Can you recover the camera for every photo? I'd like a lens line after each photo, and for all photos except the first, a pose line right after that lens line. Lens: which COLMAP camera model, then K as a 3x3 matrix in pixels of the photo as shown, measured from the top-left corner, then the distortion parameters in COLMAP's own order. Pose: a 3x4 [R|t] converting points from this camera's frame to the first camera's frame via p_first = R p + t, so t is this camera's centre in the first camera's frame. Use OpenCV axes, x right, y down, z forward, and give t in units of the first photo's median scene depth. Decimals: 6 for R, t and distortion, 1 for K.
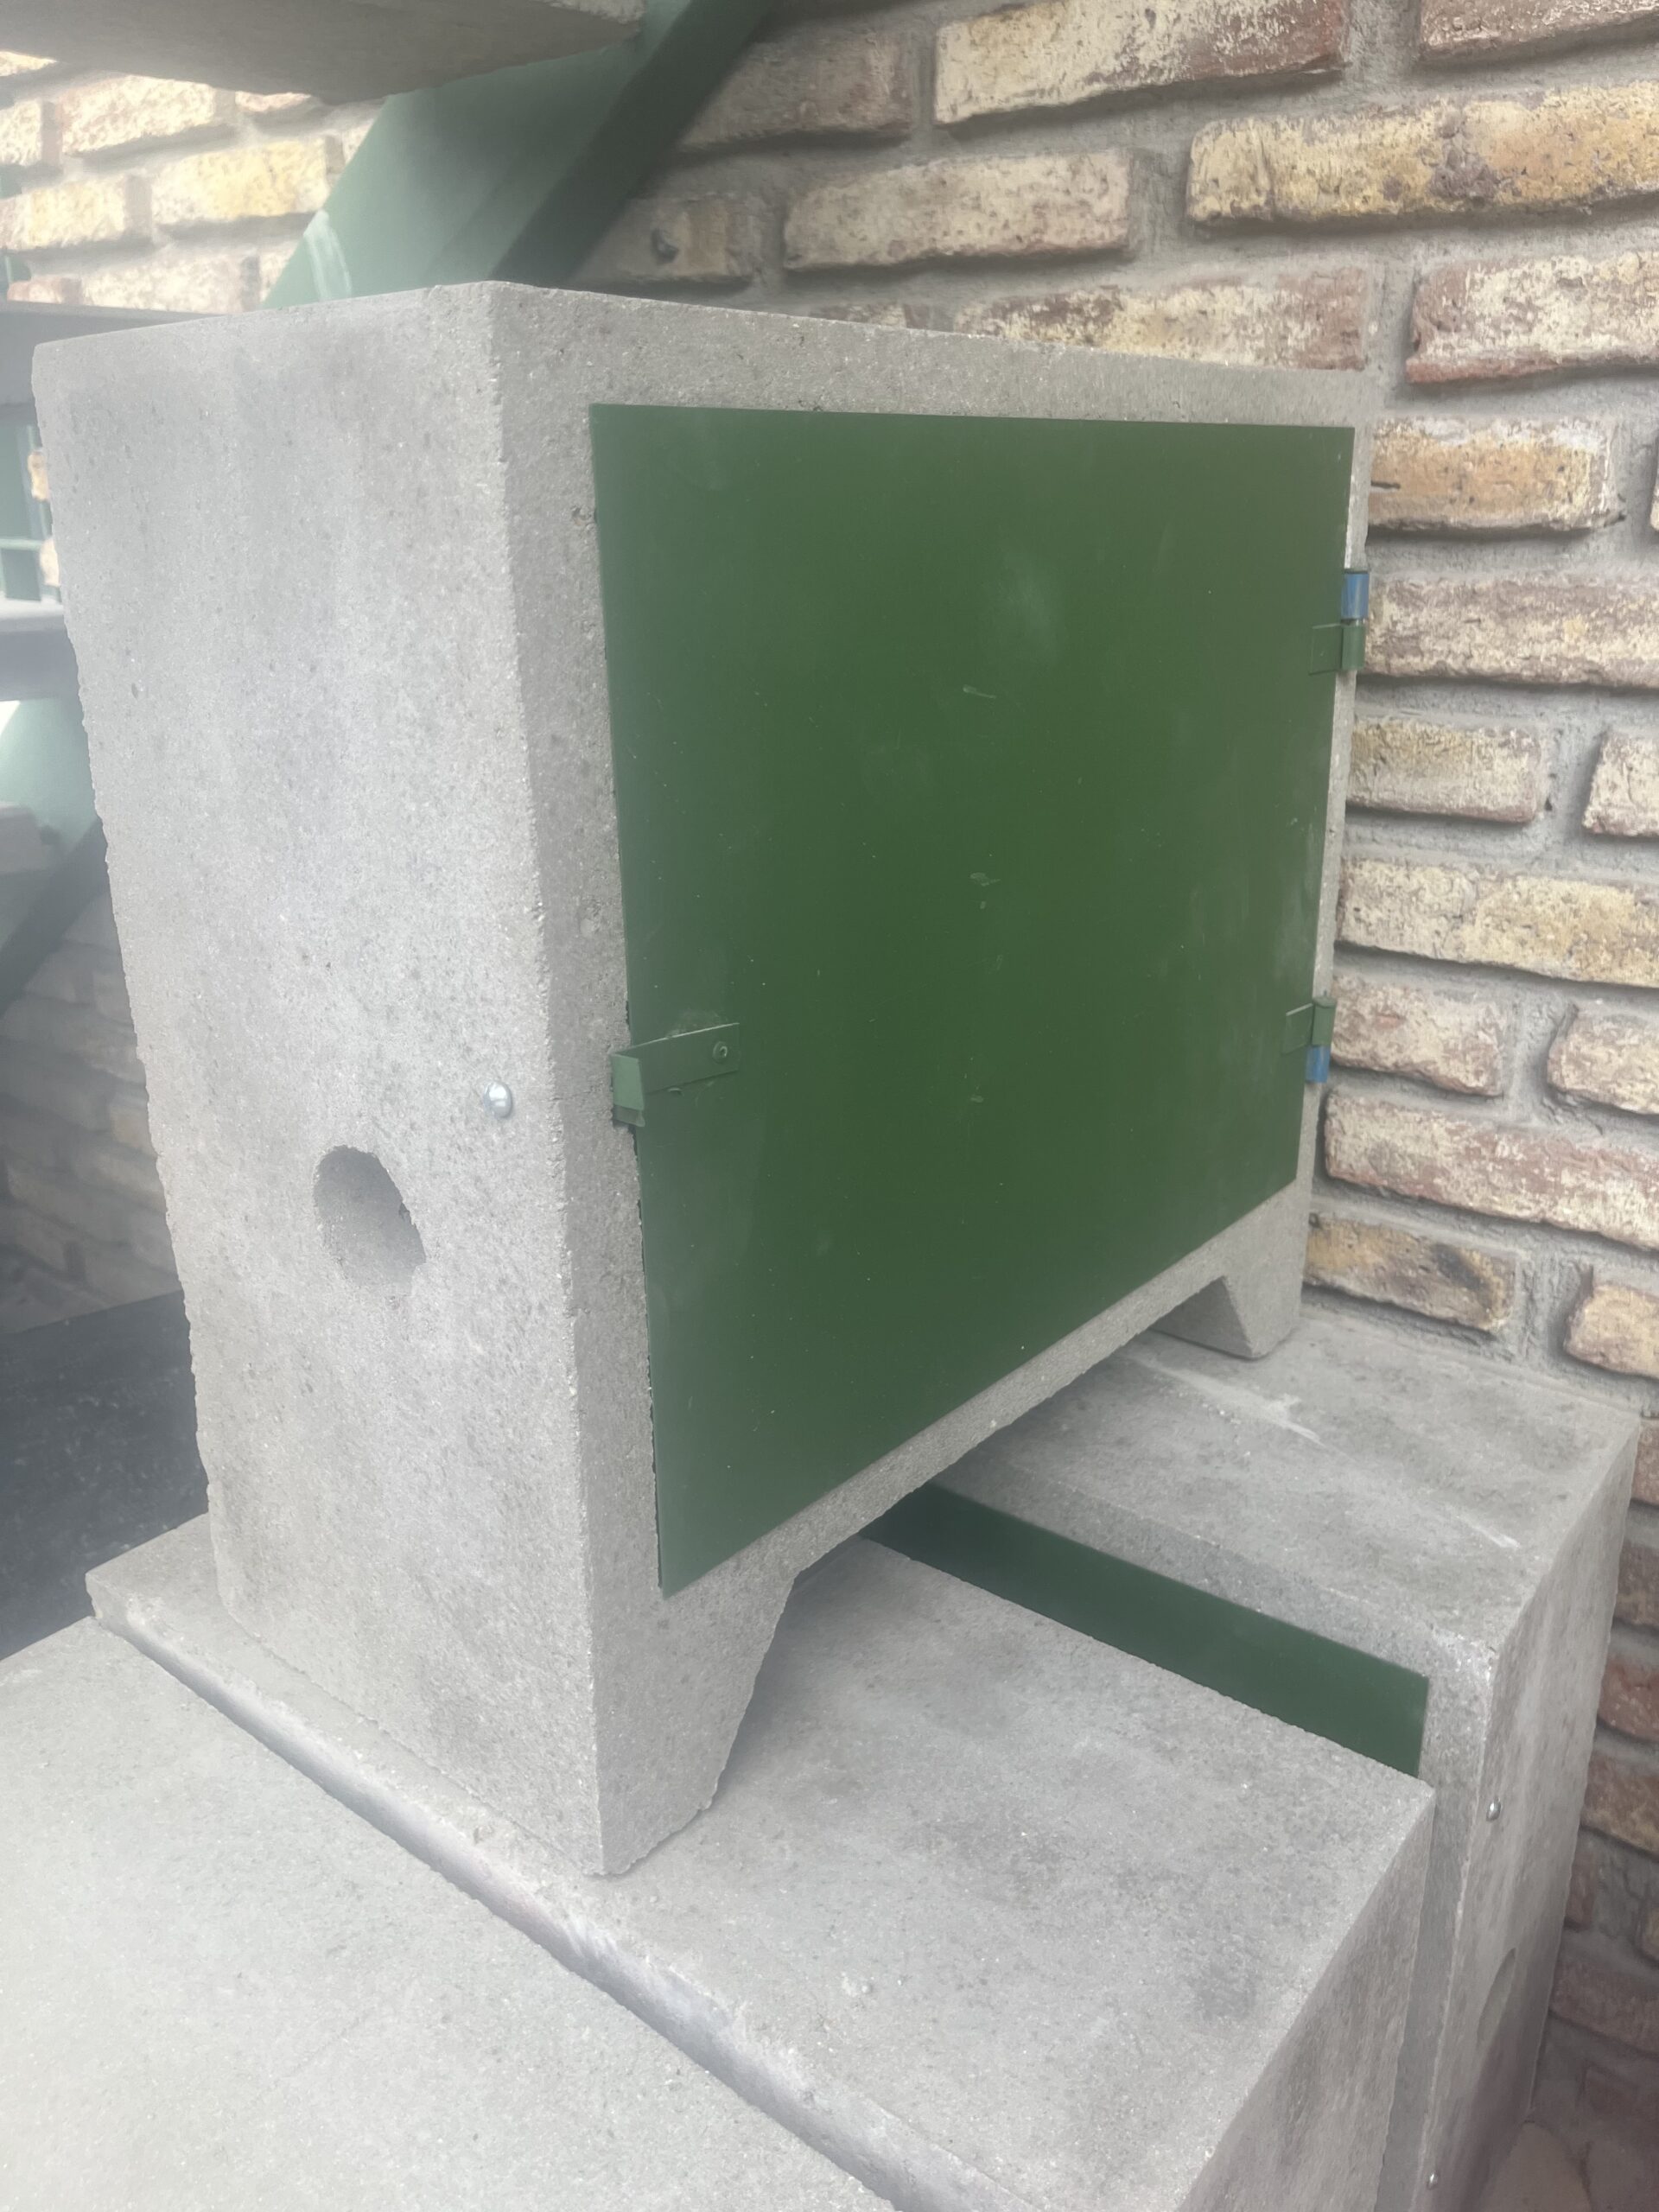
lens RADIAL K [[1754.2, 0, 834.6], [0, 1754.2, 1093.0], [0, 0, 1]] dist [0.085704, -0.146886]
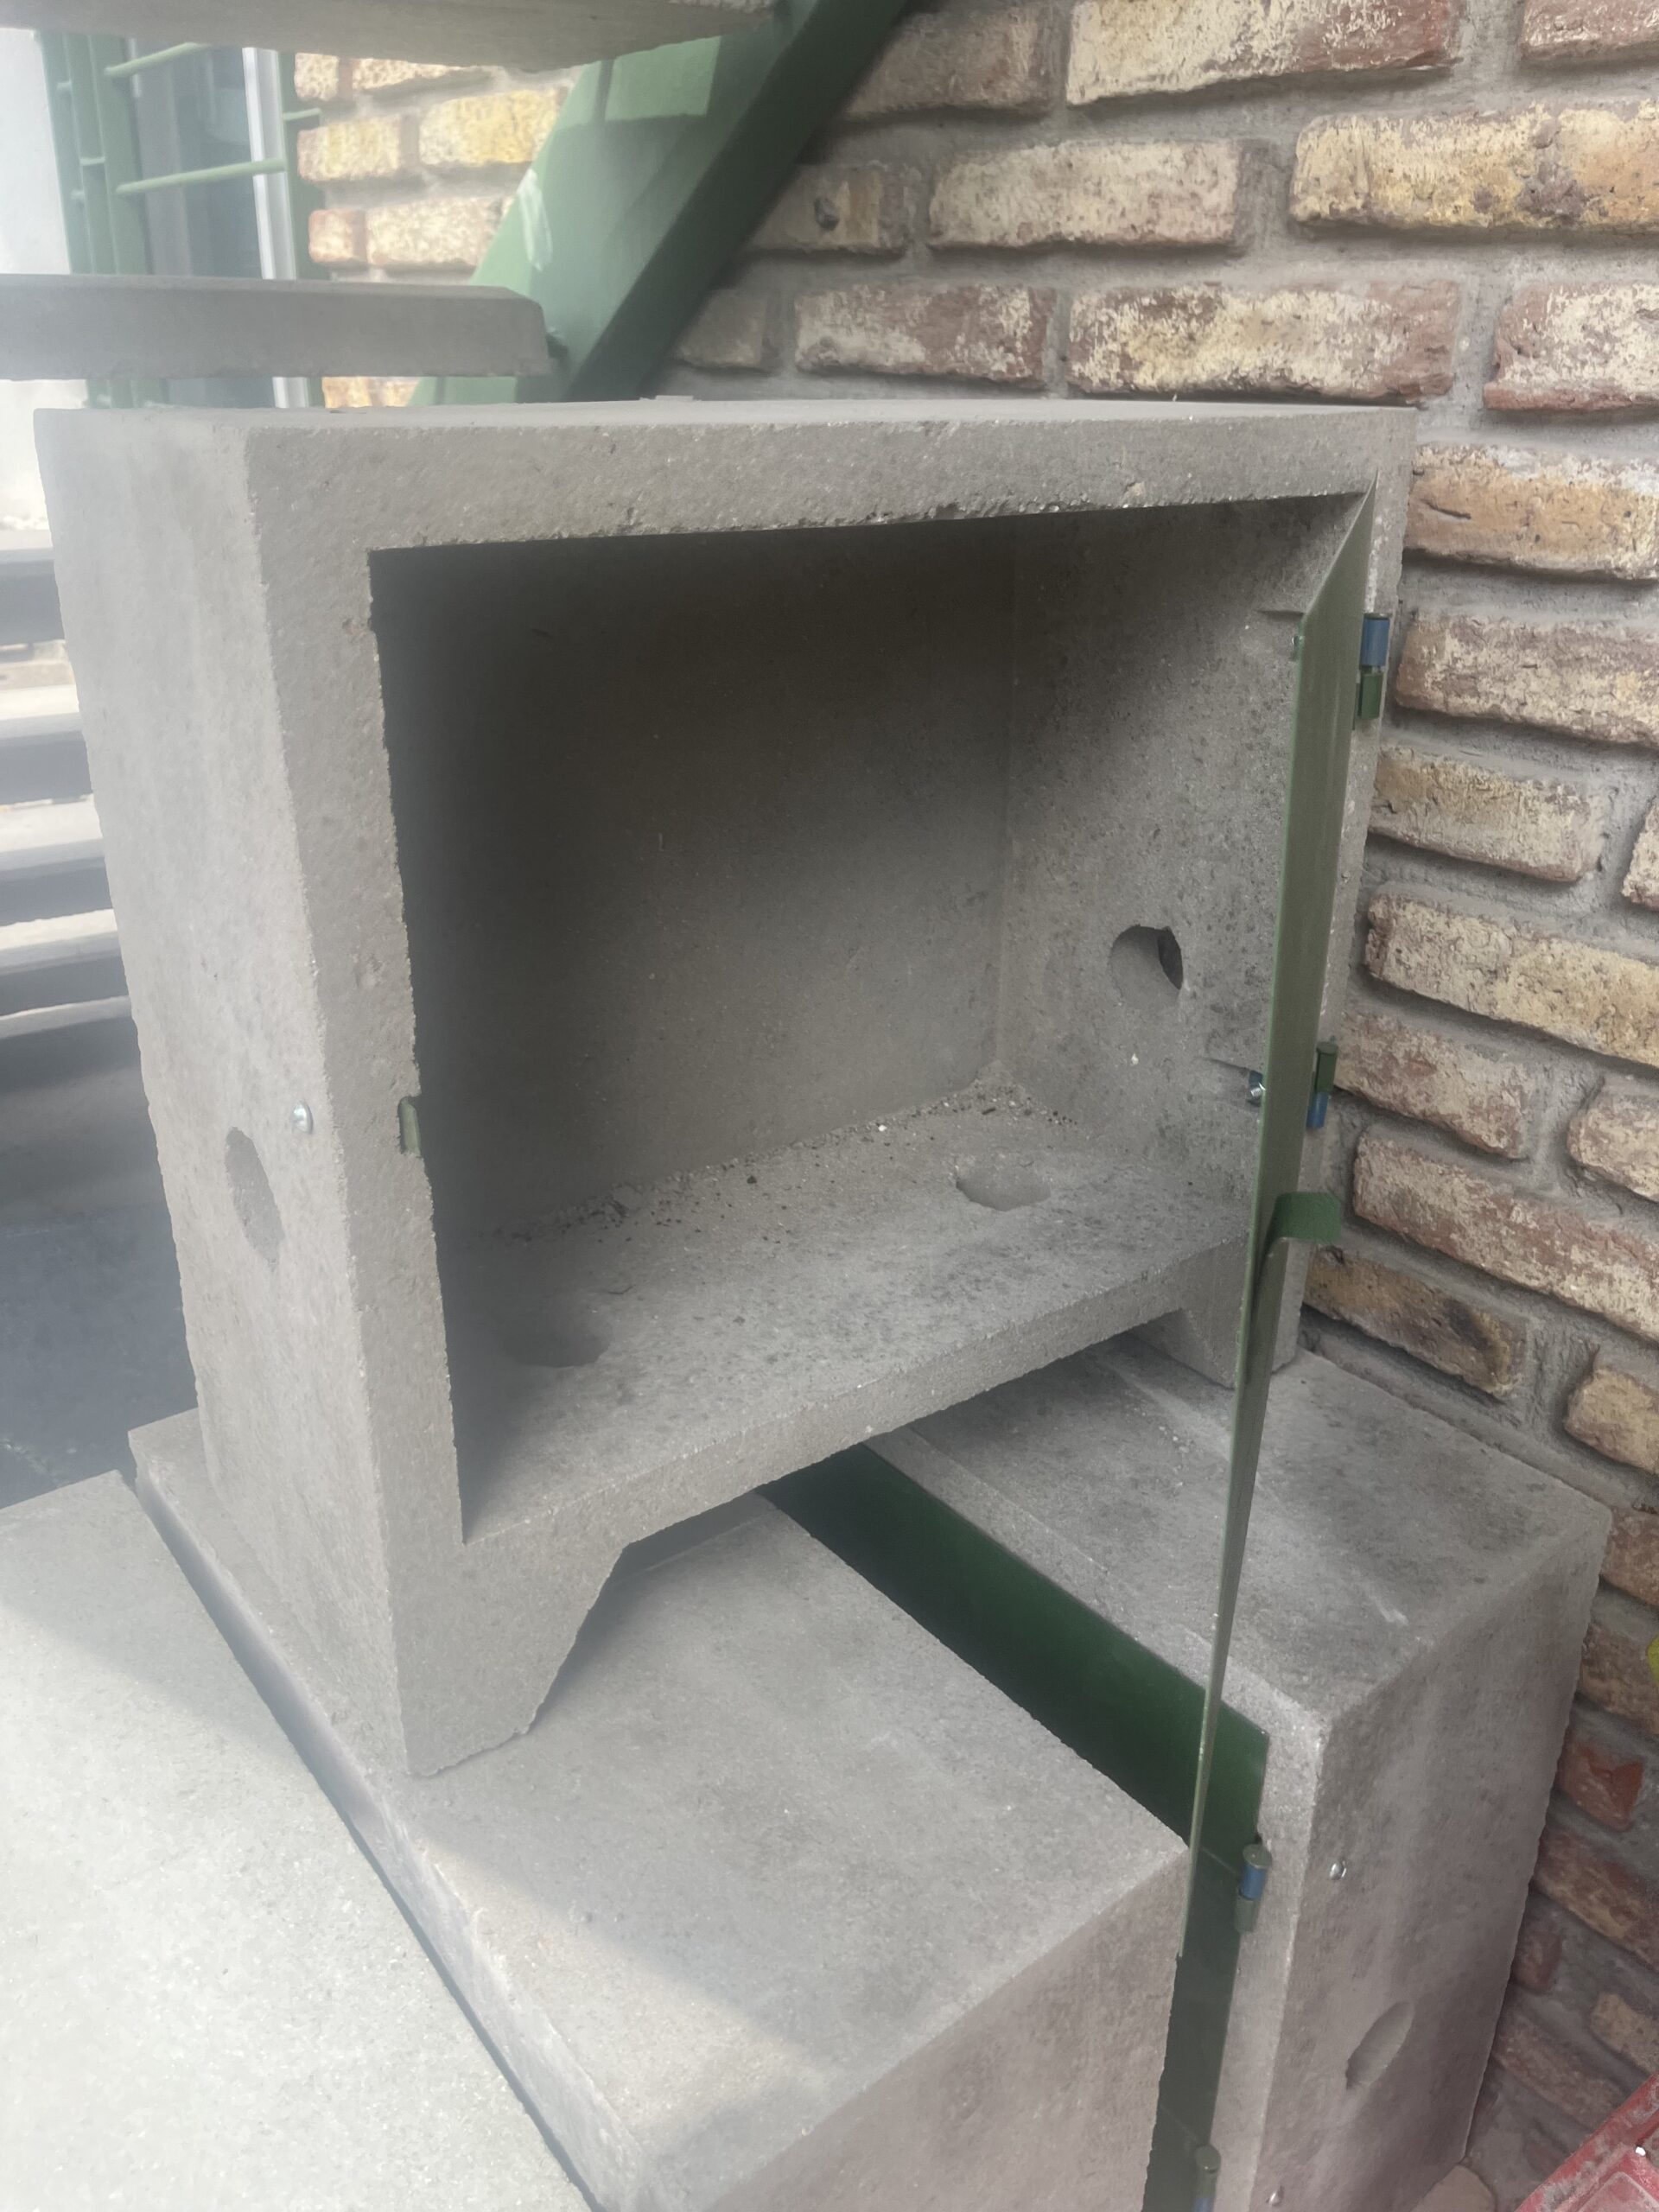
lens RADIAL K [[1764.1, 0, 829.5], [0, 1764.1, 1106.0], [0, 0, 1]] dist [0.083361, -0.146372]
pose [[0.969397, 0.113957, -0.217446, 0.226237], [-0.096112, 0.991203, 0.090985, -0.082320], [0.225901, -0.067302, 0.971823, -0.024962]]
